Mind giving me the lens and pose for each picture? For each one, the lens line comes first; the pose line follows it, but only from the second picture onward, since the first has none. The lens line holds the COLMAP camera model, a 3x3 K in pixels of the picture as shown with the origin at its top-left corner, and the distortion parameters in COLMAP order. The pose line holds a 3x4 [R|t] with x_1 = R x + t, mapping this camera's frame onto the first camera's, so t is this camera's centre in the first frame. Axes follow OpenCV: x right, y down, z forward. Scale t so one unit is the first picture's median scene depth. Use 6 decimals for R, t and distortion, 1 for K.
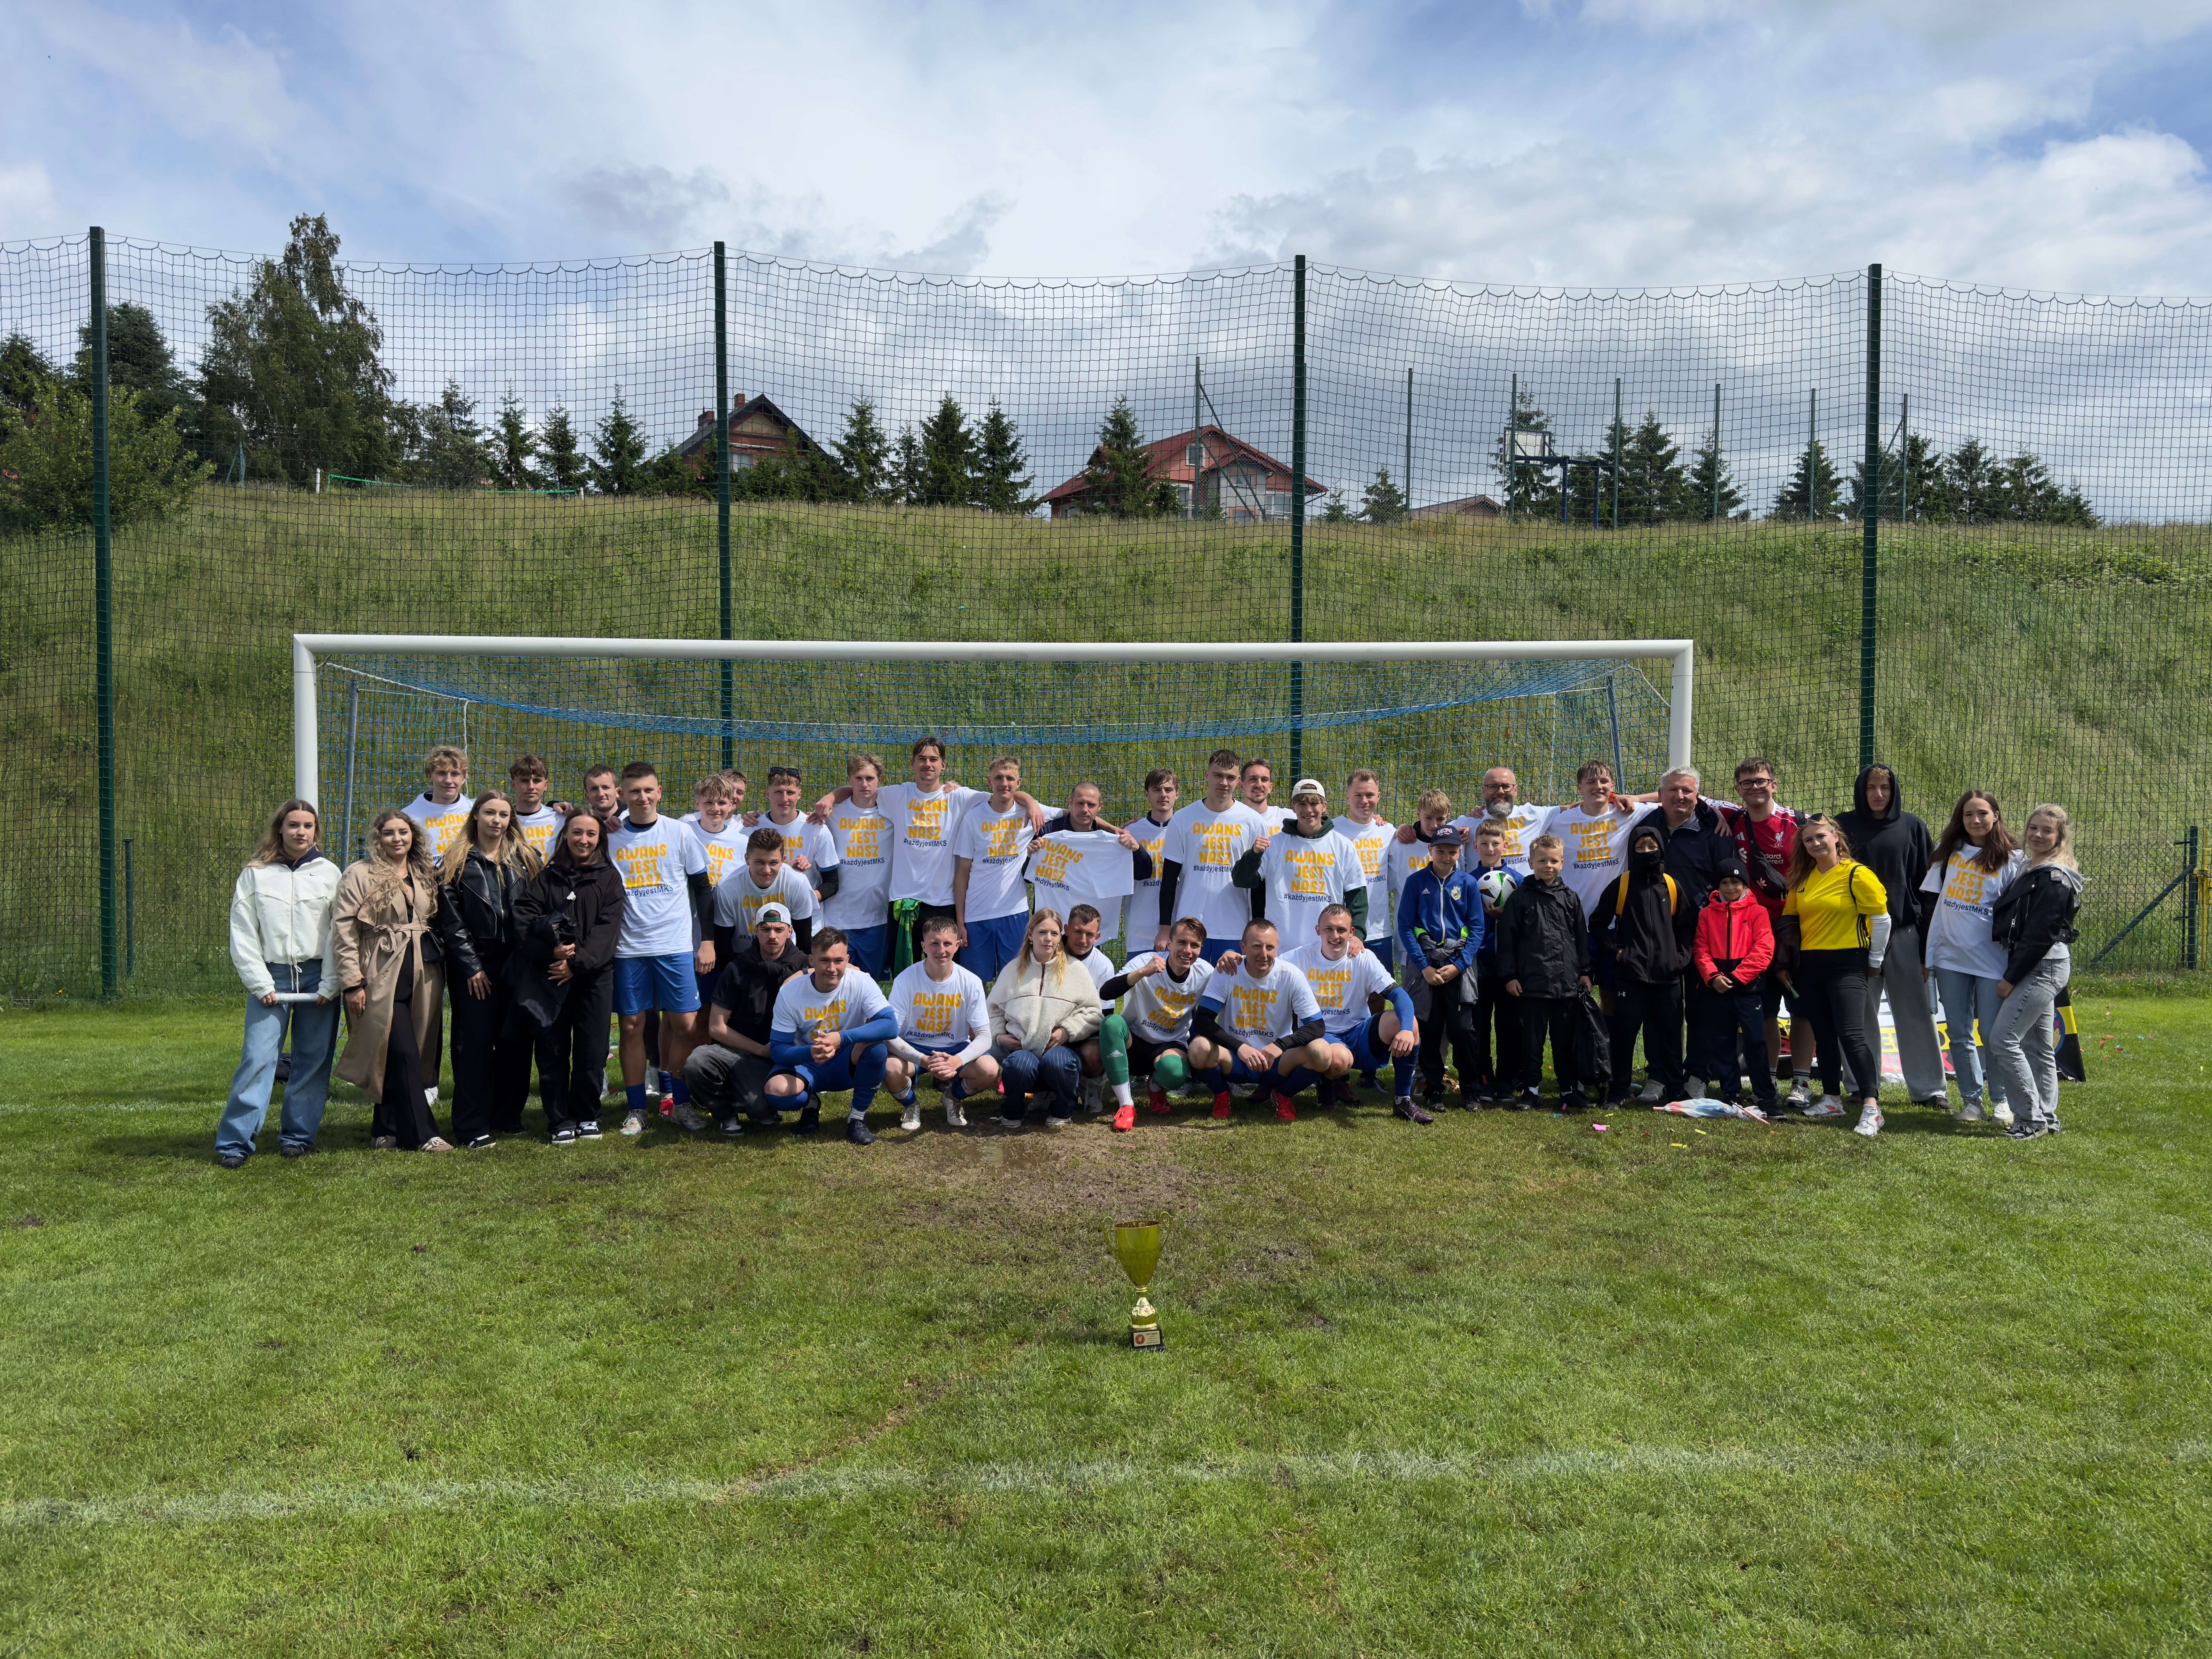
lens RADIAL K [[1783.4, 0, 1150.5], [0, 1783.4, 826.7], [0, 0, 1]] dist [0.077796, -0.136025]
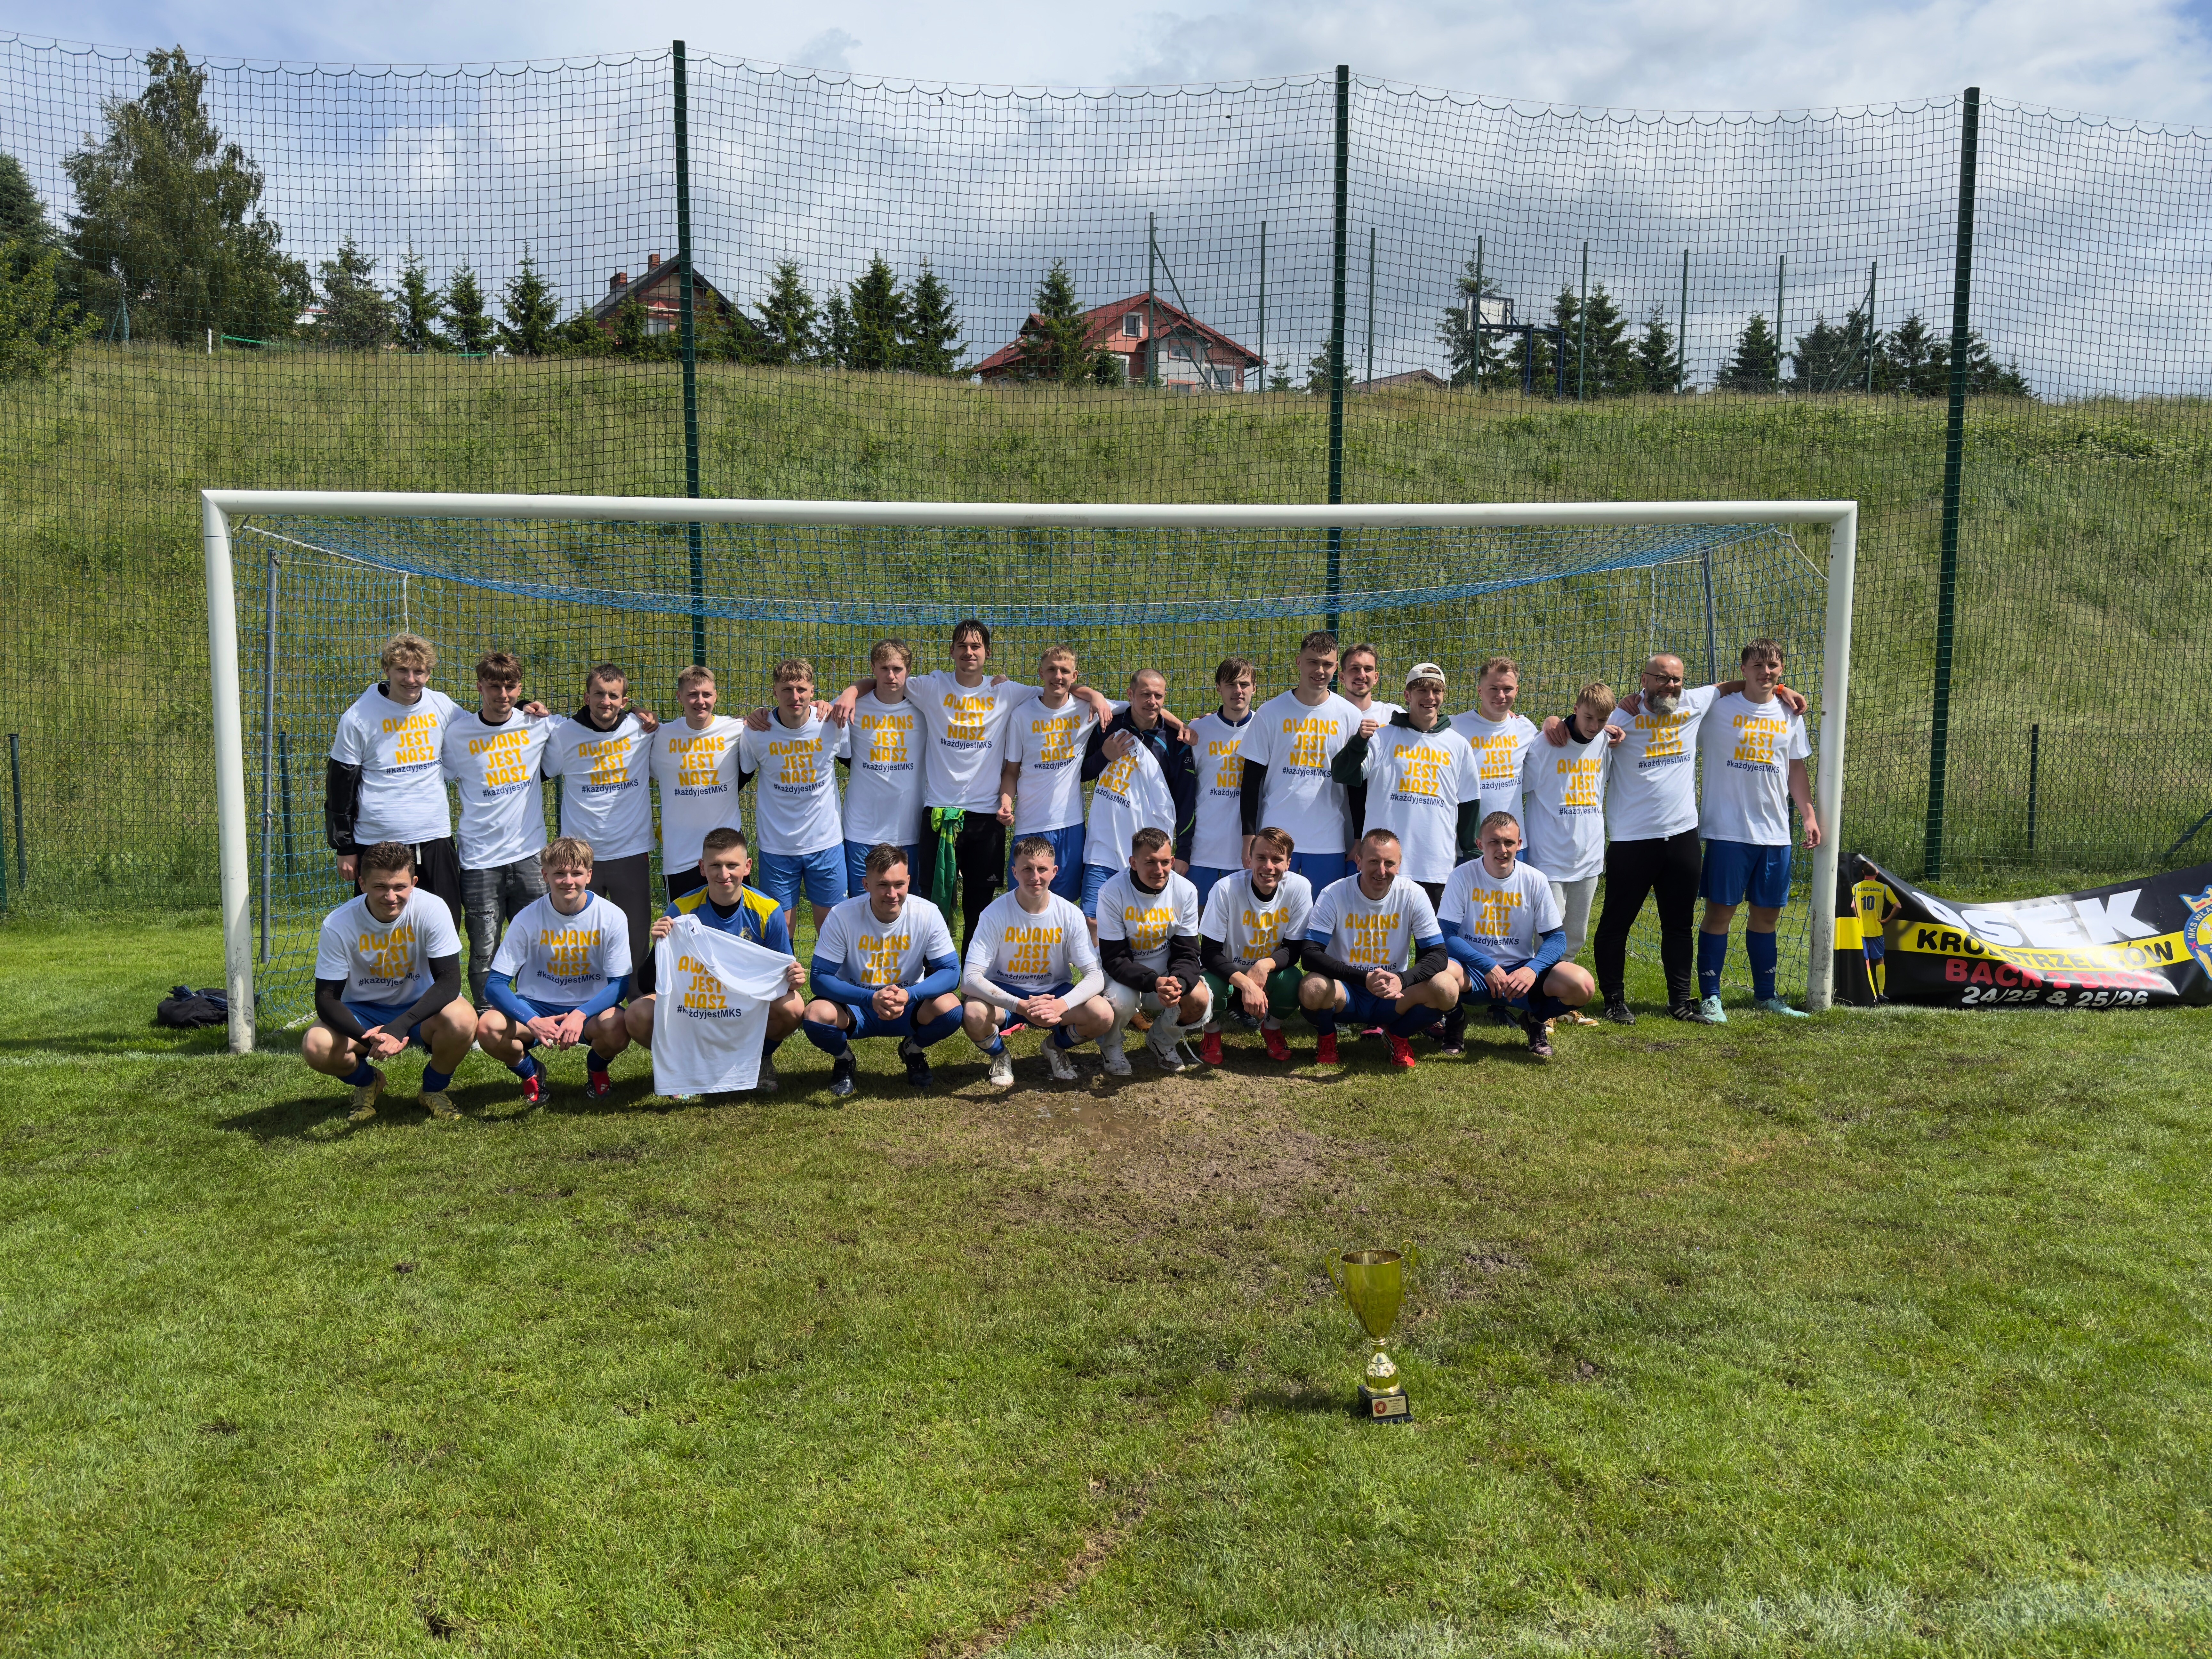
lens RADIAL K [[1790.1, 0, 1152.7], [0, 1790.1, 834.7], [0, 0, 1]] dist [0.048219, -0.072385]
pose [[0.999041, -0.005352, 0.043467, -0.073162], [0.002291, 0.997532, 0.070175, -0.006235], [-0.043735, -0.070009, 0.996587, 0.139513]]
